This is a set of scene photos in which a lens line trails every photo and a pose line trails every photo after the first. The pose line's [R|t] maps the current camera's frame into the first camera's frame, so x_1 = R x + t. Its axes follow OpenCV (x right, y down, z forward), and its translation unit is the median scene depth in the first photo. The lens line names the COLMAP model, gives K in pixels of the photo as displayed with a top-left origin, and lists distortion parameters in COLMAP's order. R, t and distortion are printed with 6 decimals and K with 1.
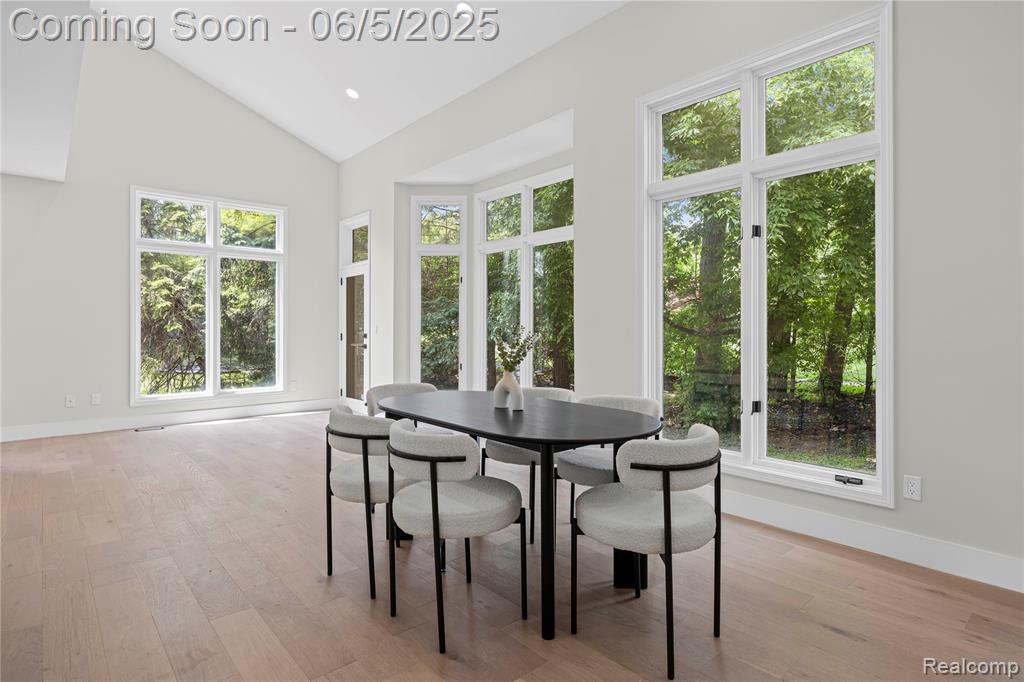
lens RADIAL K [[538.2, 0, 521.0], [0, 538.2, 325.7], [0, 0, 1]] dist [0.005898, -0.000003]
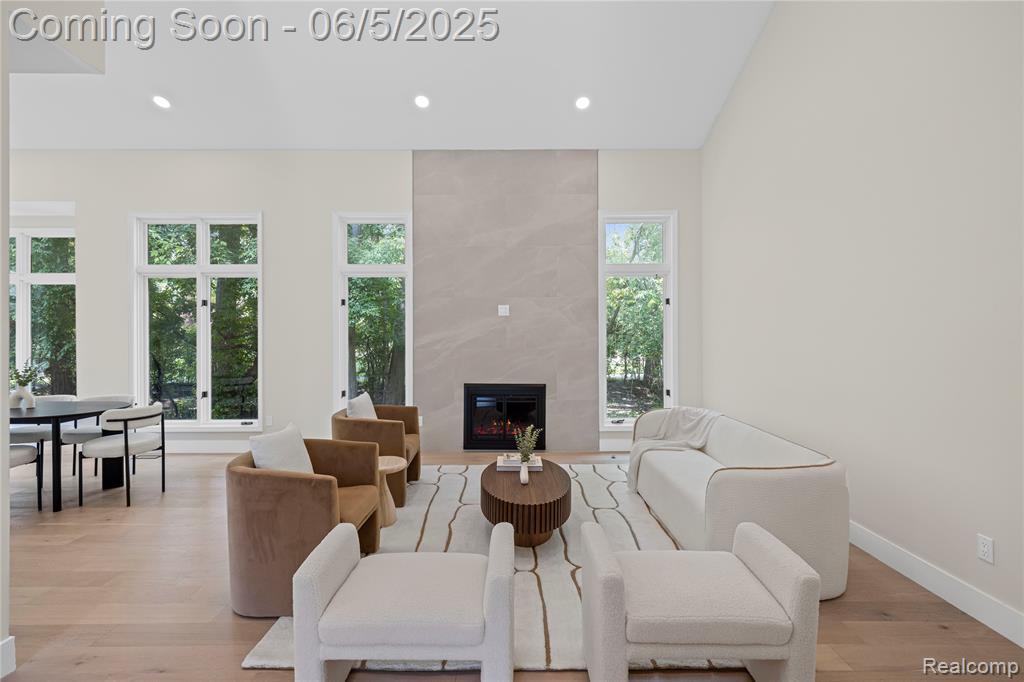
lens RADIAL K [[457.9, 0, 506.0], [0, 457.9, 338.5], [0, 0, 1]] dist [-0.001918, -0.000003]
pose [[0.663500, -0.004860, 0.748160, -0.060446], [-0.000585, 0.999975, 0.007015, -0.053128], [-0.748176, -0.005092, 0.663481, -0.755442]]
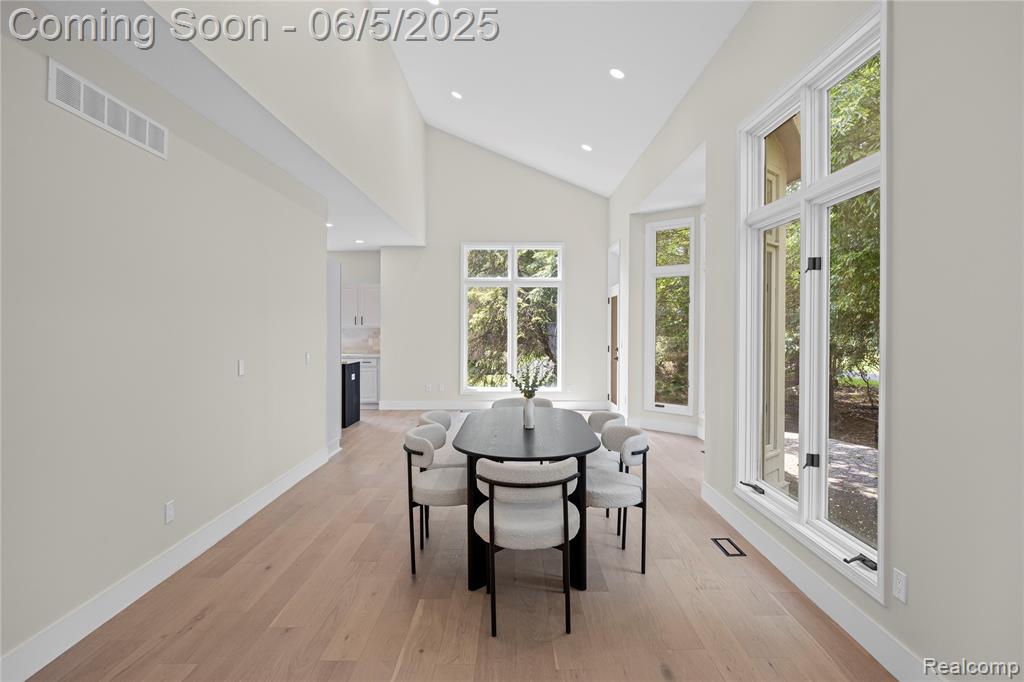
lens RADIAL K [[538.2, 0, 519.5], [0, 538.2, 321.6], [0, 0, 1]] dist [0.005898, -0.000003]
pose [[0.753894, -0.001796, -0.656994, 0.562518], [-0.001256, 0.999990, -0.004175, -0.063749], [0.656995, 0.003972, 0.753885, 0.003388]]
